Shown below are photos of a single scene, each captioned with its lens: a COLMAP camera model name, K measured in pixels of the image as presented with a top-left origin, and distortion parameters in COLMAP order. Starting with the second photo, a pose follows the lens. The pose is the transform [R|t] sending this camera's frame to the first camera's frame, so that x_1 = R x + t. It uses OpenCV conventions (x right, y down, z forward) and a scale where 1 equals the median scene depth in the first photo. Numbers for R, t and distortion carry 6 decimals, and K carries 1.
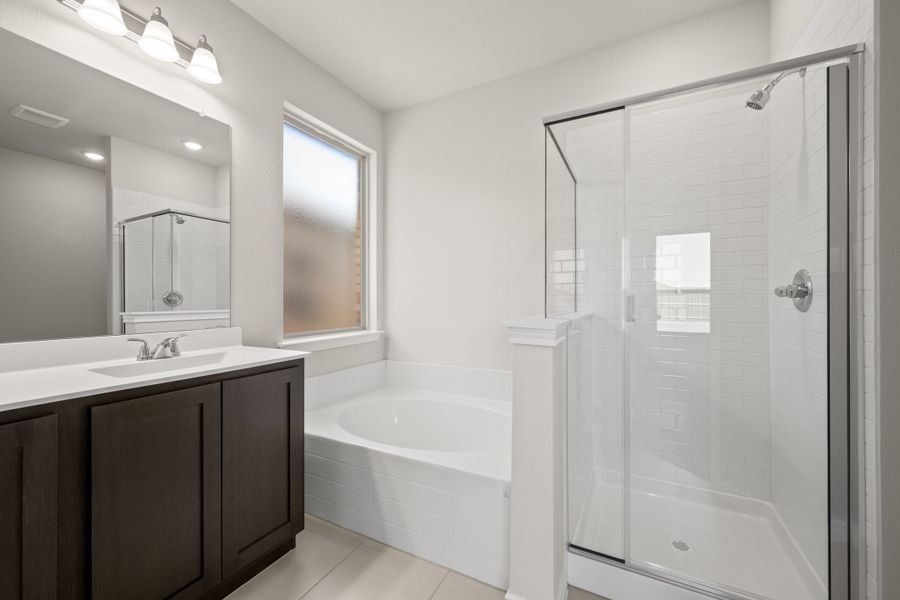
lens RADIAL K [[354.1, 0, 450.0], [0, 354.1, 300.0], [0, 0, 1]] dist [0.000571, -0.000188]
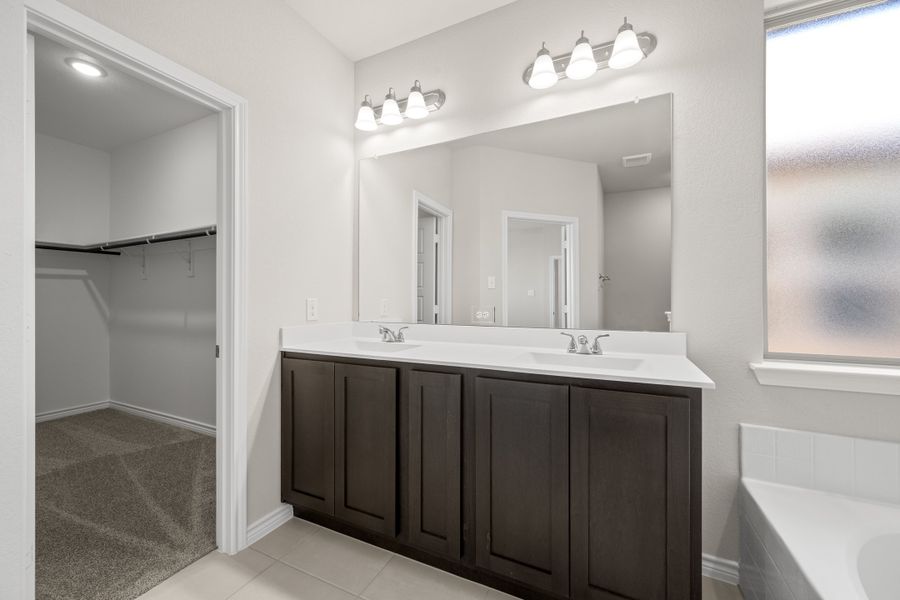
lens RADIAL K [[354.1, 0, 450.0], [0, 354.1, 300.0], [0, 0, 1]] dist [0.000571, -0.000188]
pose [[0.038566, -0.000837, -0.999256, 0.234250], [-0.003510, 0.999993, -0.000973, 0.003315], [0.999250, 0.003545, 0.038563, 0.526169]]
